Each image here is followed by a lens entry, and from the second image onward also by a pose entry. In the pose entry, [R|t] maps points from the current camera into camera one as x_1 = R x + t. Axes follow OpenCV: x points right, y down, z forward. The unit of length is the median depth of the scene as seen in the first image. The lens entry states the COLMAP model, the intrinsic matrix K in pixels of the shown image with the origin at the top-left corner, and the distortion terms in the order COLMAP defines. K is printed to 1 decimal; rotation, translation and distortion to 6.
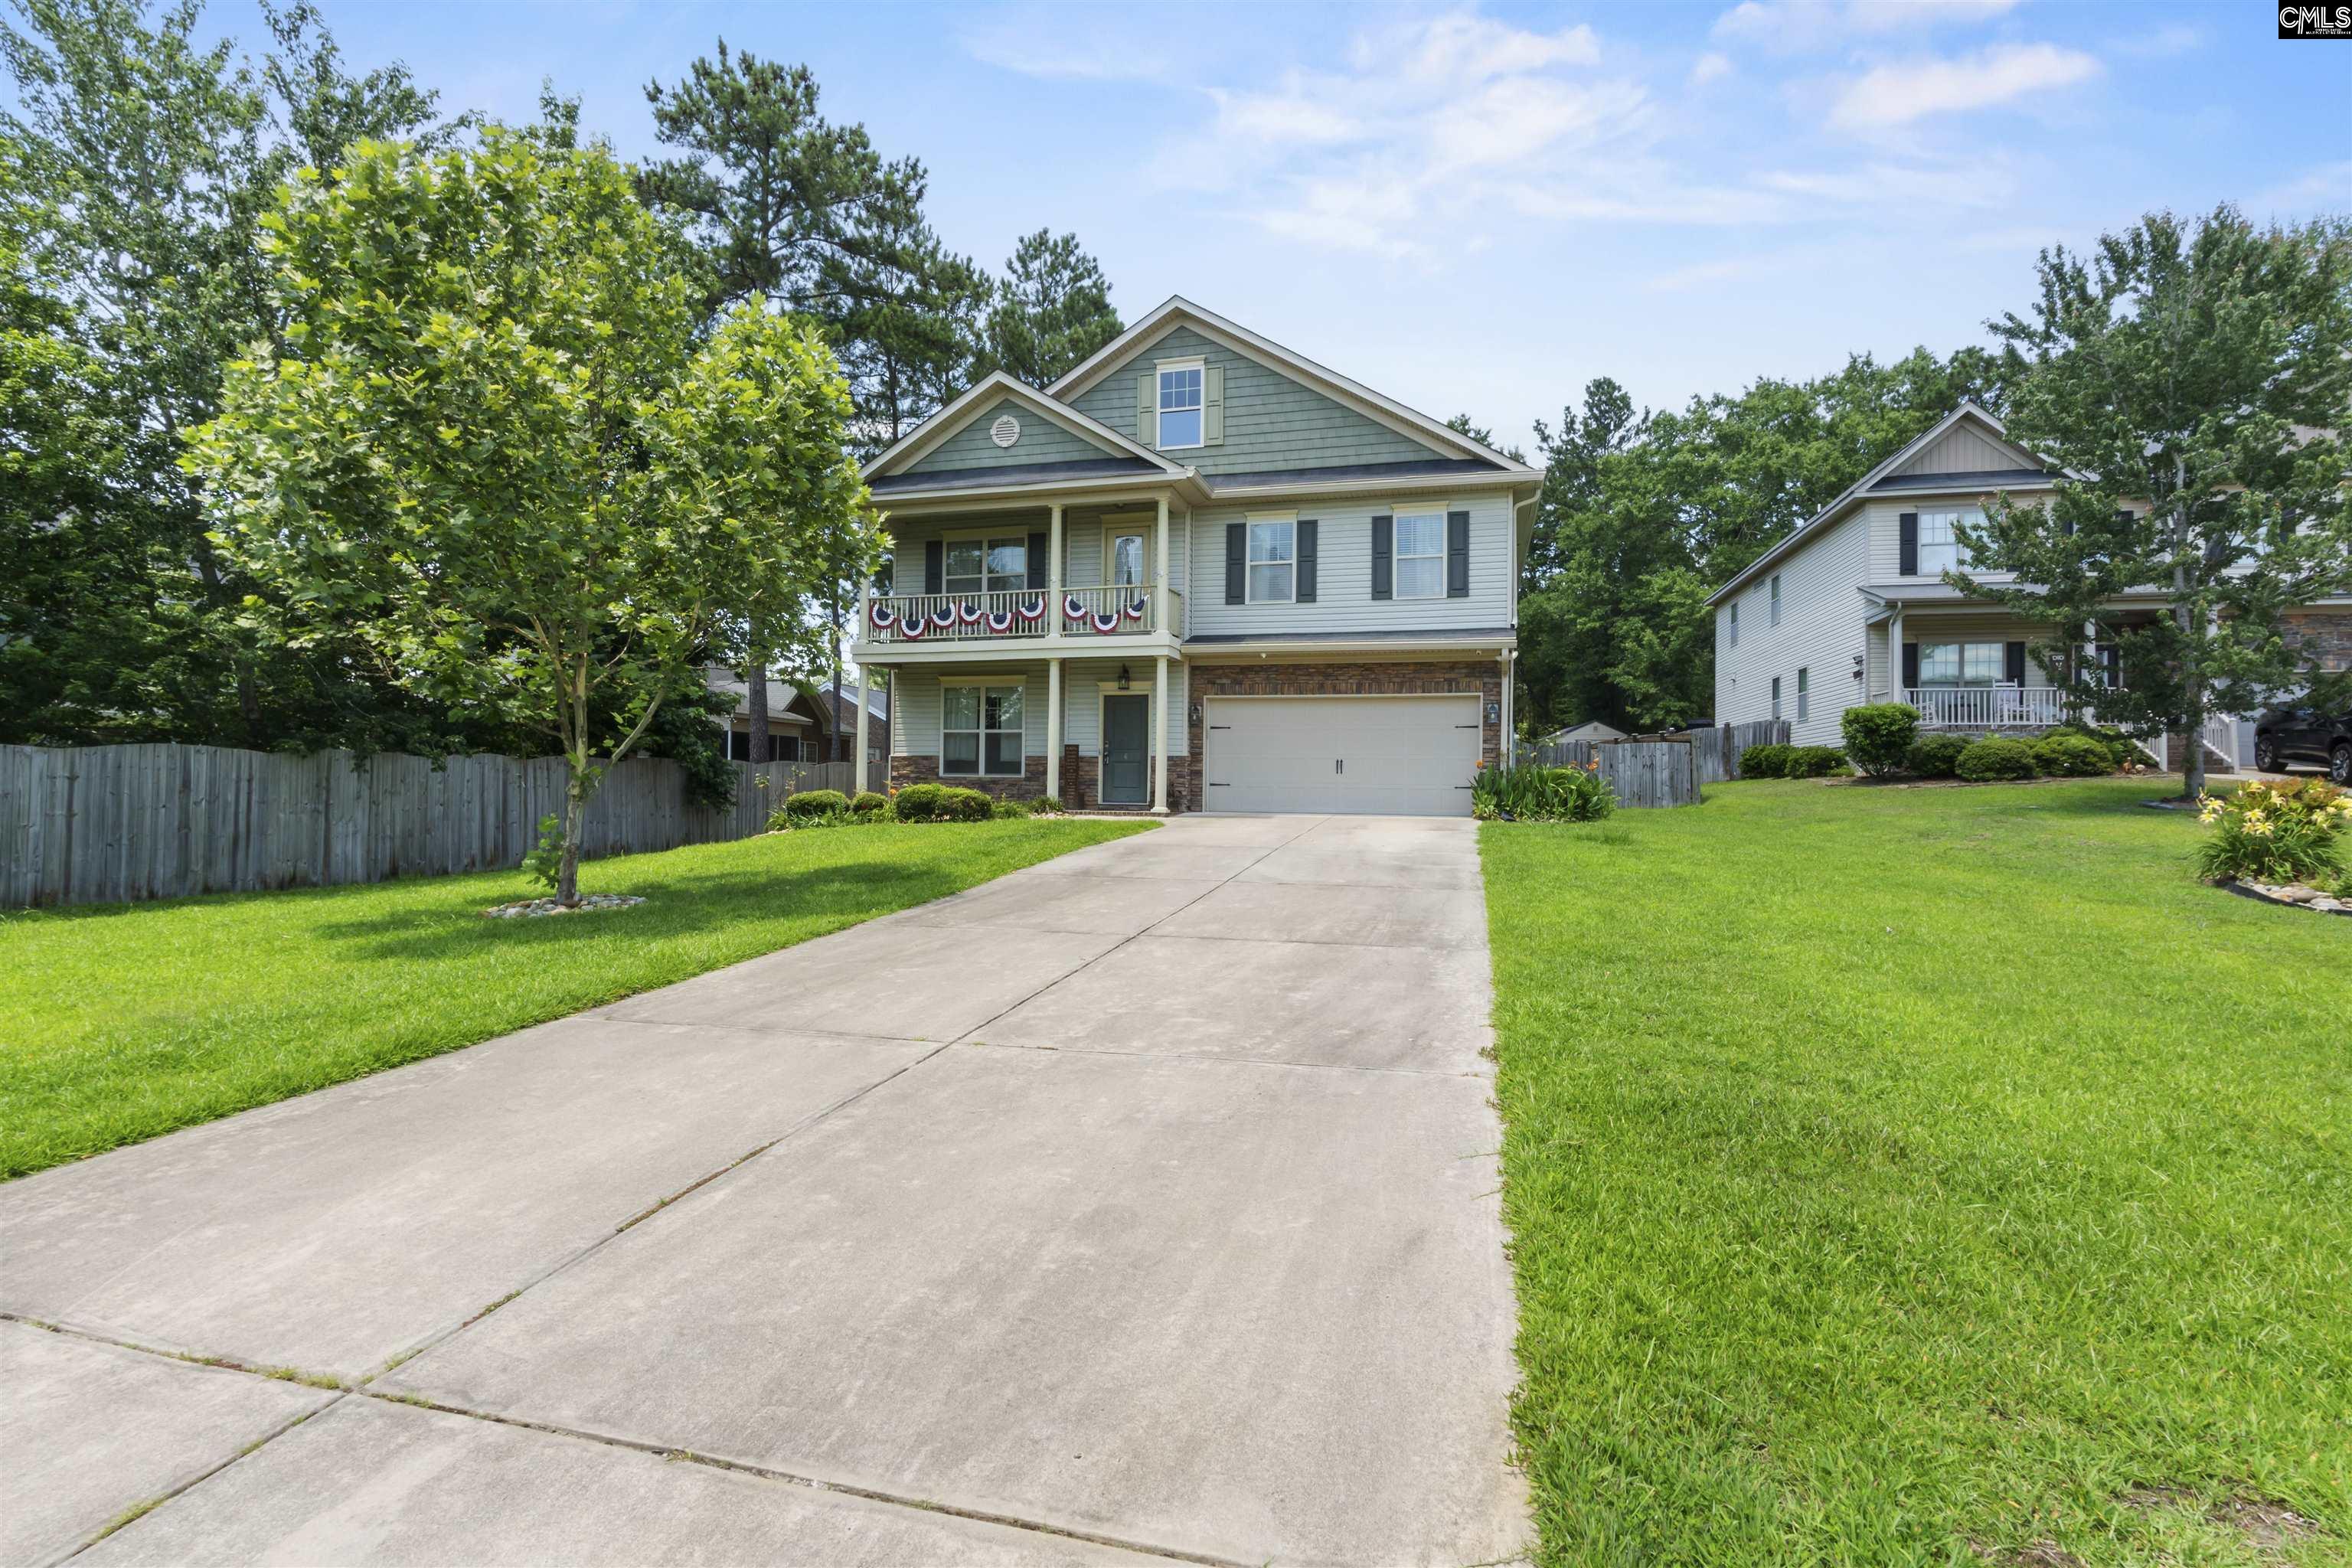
lens RADIAL K [[1098.3, 0, 1179.2], [0, 1098.3, 775.8], [0, 0, 1]] dist [-0.002242, -0.000263]
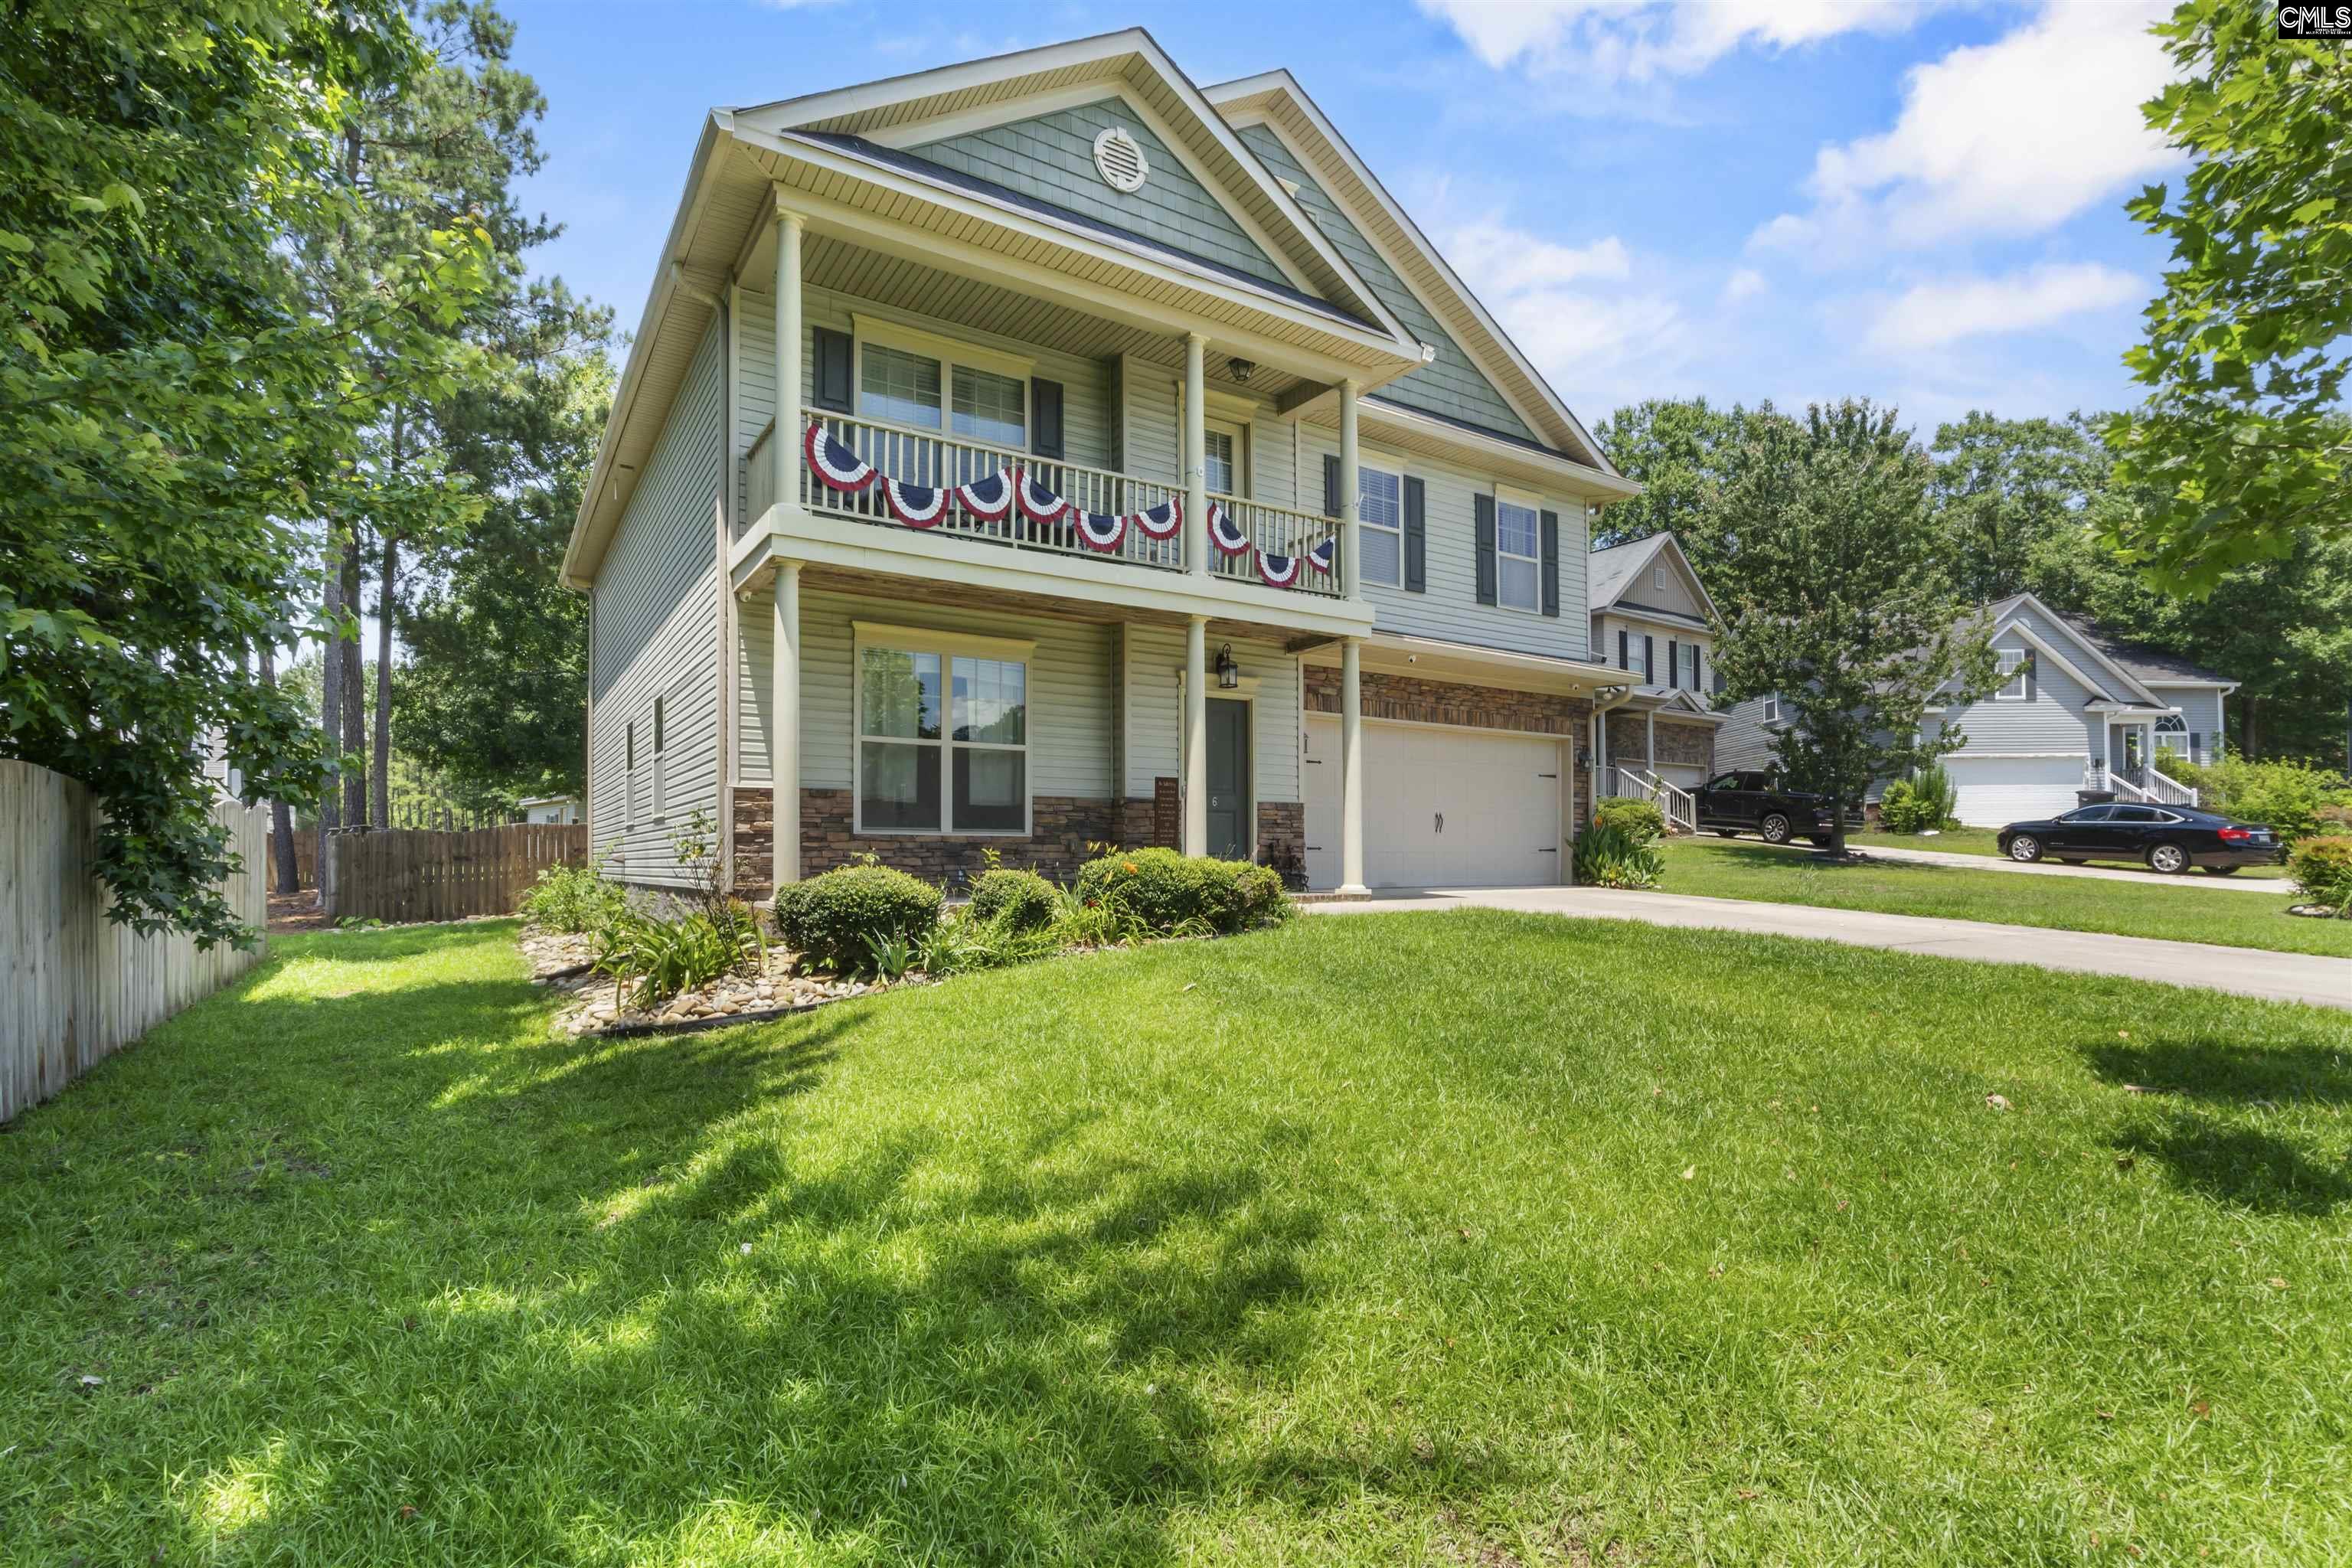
lens RADIAL K [[1098.3, 0, 1161.4], [0, 1098.3, 850.9], [0, 0, 1]] dist [-0.002242, -0.000263]
pose [[0.676373, -0.003508, 0.736551, -0.524938], [0.004298, 0.999990, 0.000816, 0.008748], [-0.736546, 0.002614, 0.676382, 0.641630]]
